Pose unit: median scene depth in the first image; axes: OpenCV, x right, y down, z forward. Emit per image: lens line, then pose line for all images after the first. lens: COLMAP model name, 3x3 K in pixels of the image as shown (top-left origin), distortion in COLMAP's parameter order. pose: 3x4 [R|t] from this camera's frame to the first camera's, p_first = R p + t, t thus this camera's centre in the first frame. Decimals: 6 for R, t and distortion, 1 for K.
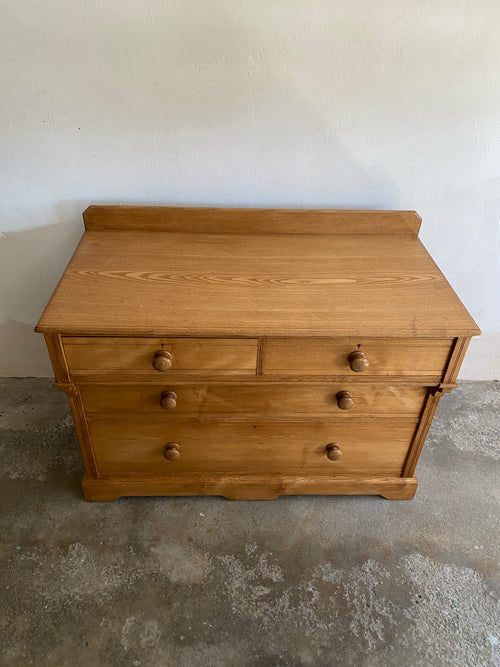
lens RADIAL K [[499.1, 0, 251.3], [0, 499.1, 331.1], [0, 0, 1]] dist [0.010556, -0.006947]
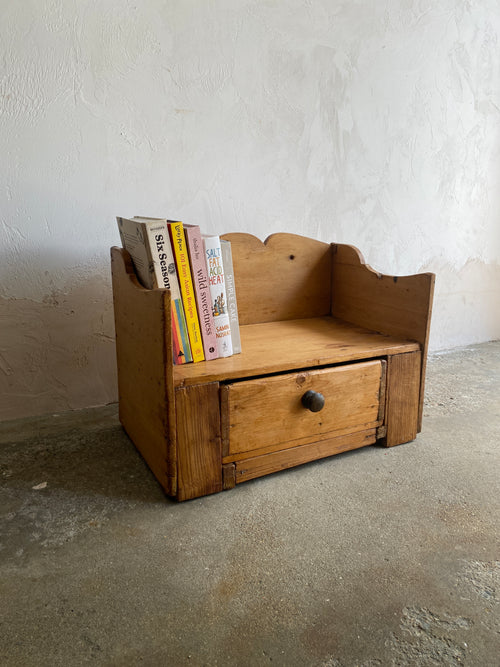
lens RADIAL K [[505.2, 0, 249.2], [0, 505.2, 330.6], [0, 0, 1]] dist [0.008531, -0.006934]
pose [[0.878346, -0.115661, 0.463822, -0.038767], [0.276525, 0.914402, -0.295639, 0.347169], [-0.389926, 0.387932, 0.835145, 0.638564]]
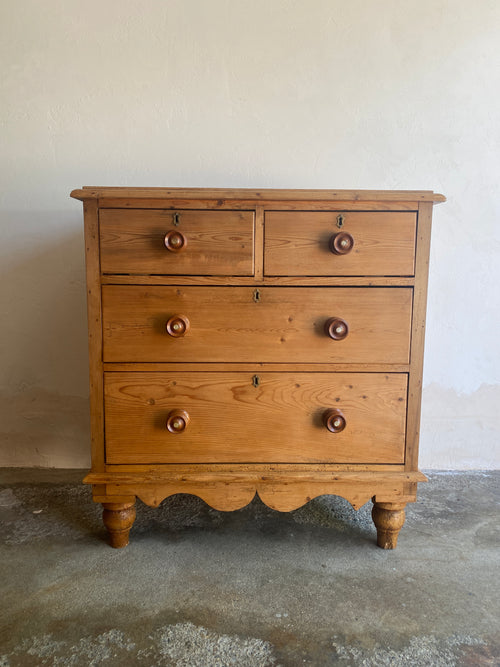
lens RADIAL K [[500.7, 0, 245.3], [0, 500.7, 334.8], [0, 0, 1]] dist [0.007869, -0.007846]
pose [[0.999893, -0.014447, 0.002175, 0.432696], [0.013796, 0.884667, -0.466019, 0.435637], [0.004809, 0.465999, 0.884772, 0.220590]]
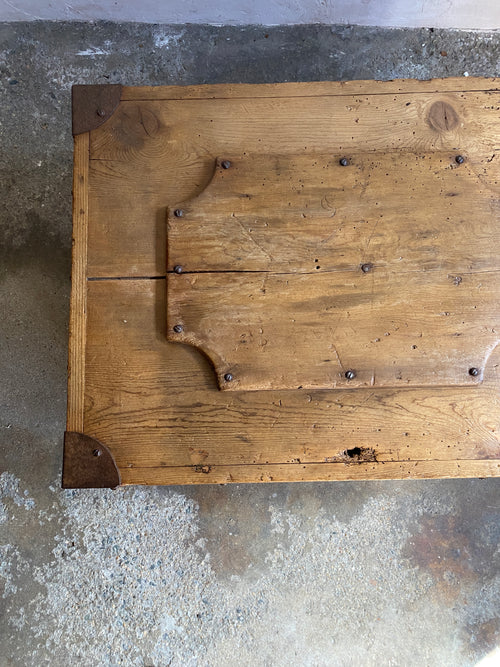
lens RADIAL K [[499.1, 0, 251.3], [0, 499.1, 331.1], [0, 0, 1]] dist [0.010556, -0.006947]
pose [[0.998770, 0.038399, -0.031365, 0.536093], [-0.002975, 0.677880, 0.735167, -0.058947], [0.049492, -0.734169, 0.677160, 0.777496]]
